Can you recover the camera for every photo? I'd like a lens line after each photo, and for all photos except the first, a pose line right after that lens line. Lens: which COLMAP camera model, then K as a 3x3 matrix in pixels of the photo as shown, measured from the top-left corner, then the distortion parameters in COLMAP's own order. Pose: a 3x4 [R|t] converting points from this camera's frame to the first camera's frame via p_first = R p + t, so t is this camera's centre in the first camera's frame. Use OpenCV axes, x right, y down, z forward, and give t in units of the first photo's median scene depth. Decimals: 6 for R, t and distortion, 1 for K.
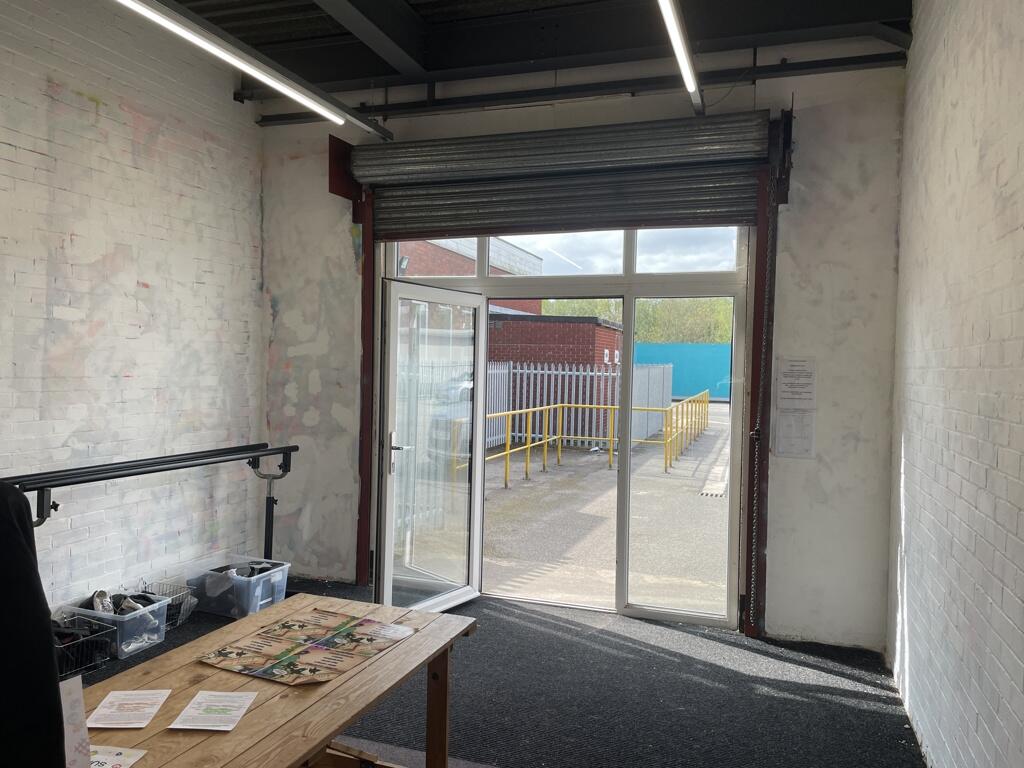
lens RADIAL K [[771.5, 0, 512.0], [0, 771.5, 384.0], [0, 0, 1]] dist [0.078511, -0.122270]
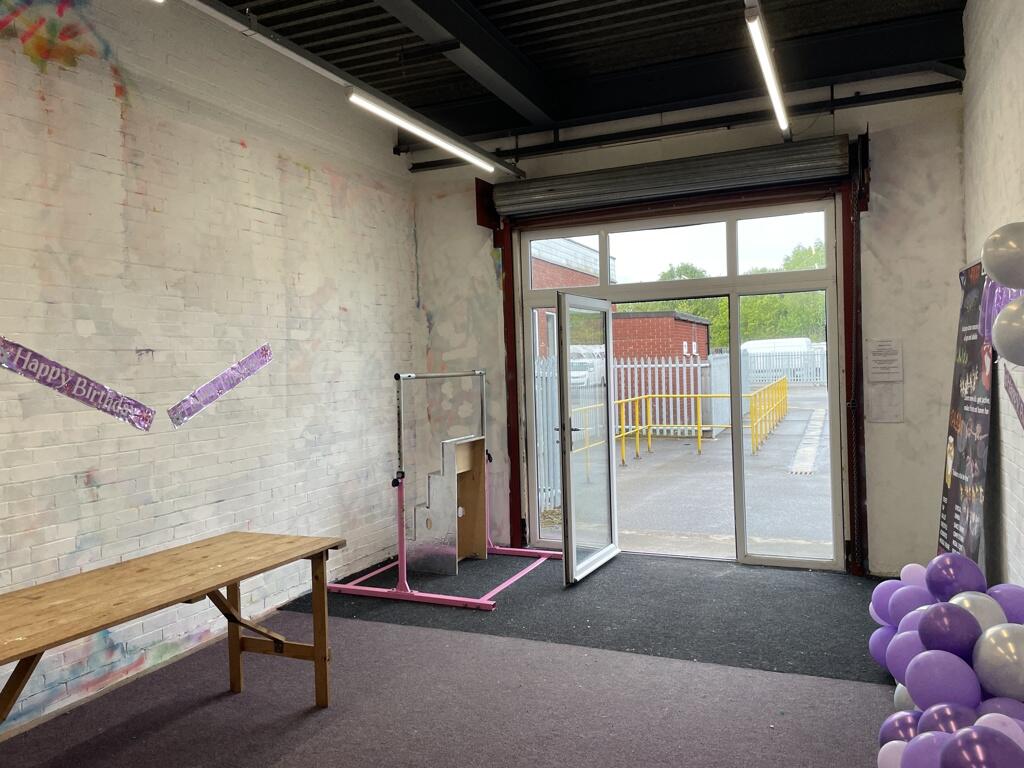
lens RADIAL K [[765.1, 0, 519.2], [0, 765.1, 370.7], [0, 0, 1]] dist [0.075343, -0.124940]
pose [[0.995817, -0.050034, -0.076448, -0.093679], [0.048807, 0.998649, -0.017837, 0.008305], [0.077237, 0.014031, 0.996914, -0.205802]]
